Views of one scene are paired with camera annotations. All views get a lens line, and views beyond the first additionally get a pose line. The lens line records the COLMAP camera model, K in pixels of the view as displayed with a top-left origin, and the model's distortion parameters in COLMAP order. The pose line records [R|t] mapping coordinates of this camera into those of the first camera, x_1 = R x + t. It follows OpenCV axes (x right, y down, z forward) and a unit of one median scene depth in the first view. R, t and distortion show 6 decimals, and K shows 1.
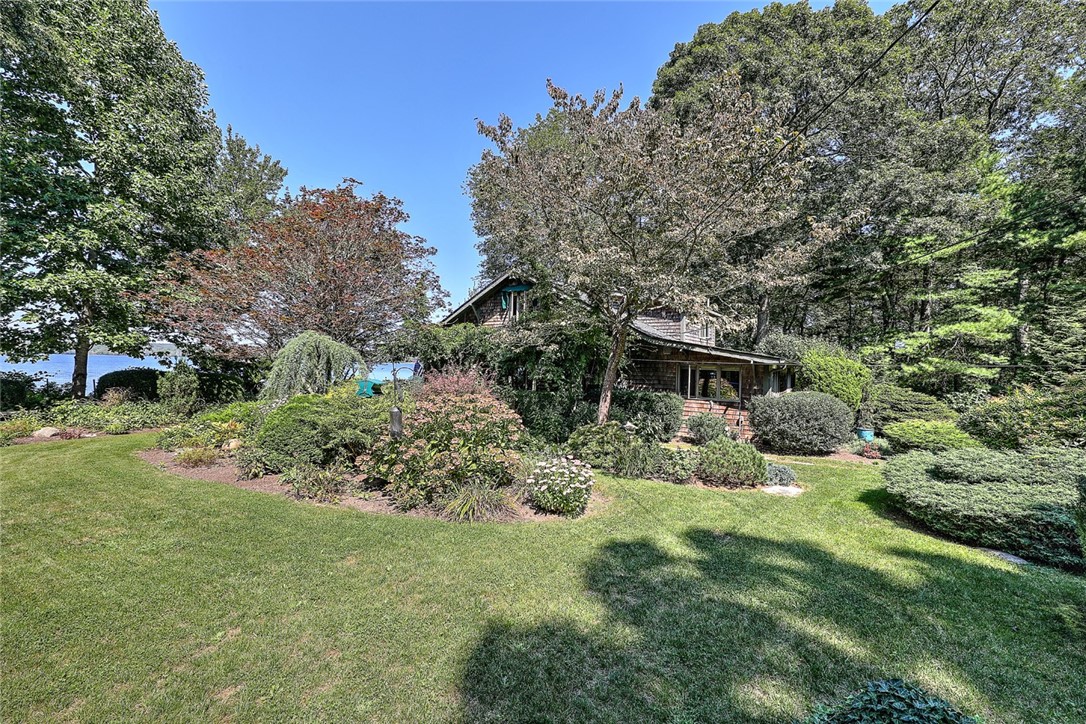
lens RADIAL K [[455.5, 0, 544.4], [0, 455.5, 363.3], [0, 0, 1]] dist [0.009871, 0.000206]
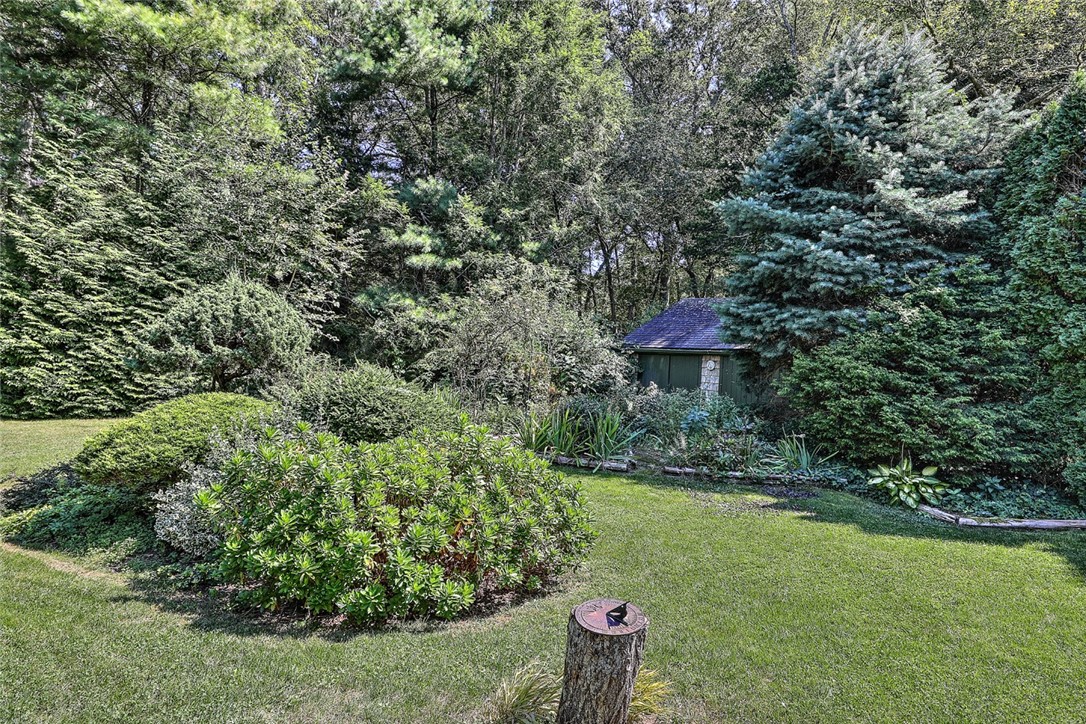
lens RADIAL K [[646.3, 0, 549.7], [0, 646.3, 361.2], [0, 0, 1]] dist [0.006309, 0.000348]
pose [[0.098047, -0.016935, 0.995038, 0.502915], [-0.060979, 0.997874, 0.022992, 0.035973], [-0.993312, -0.062931, 0.096806, 0.435072]]
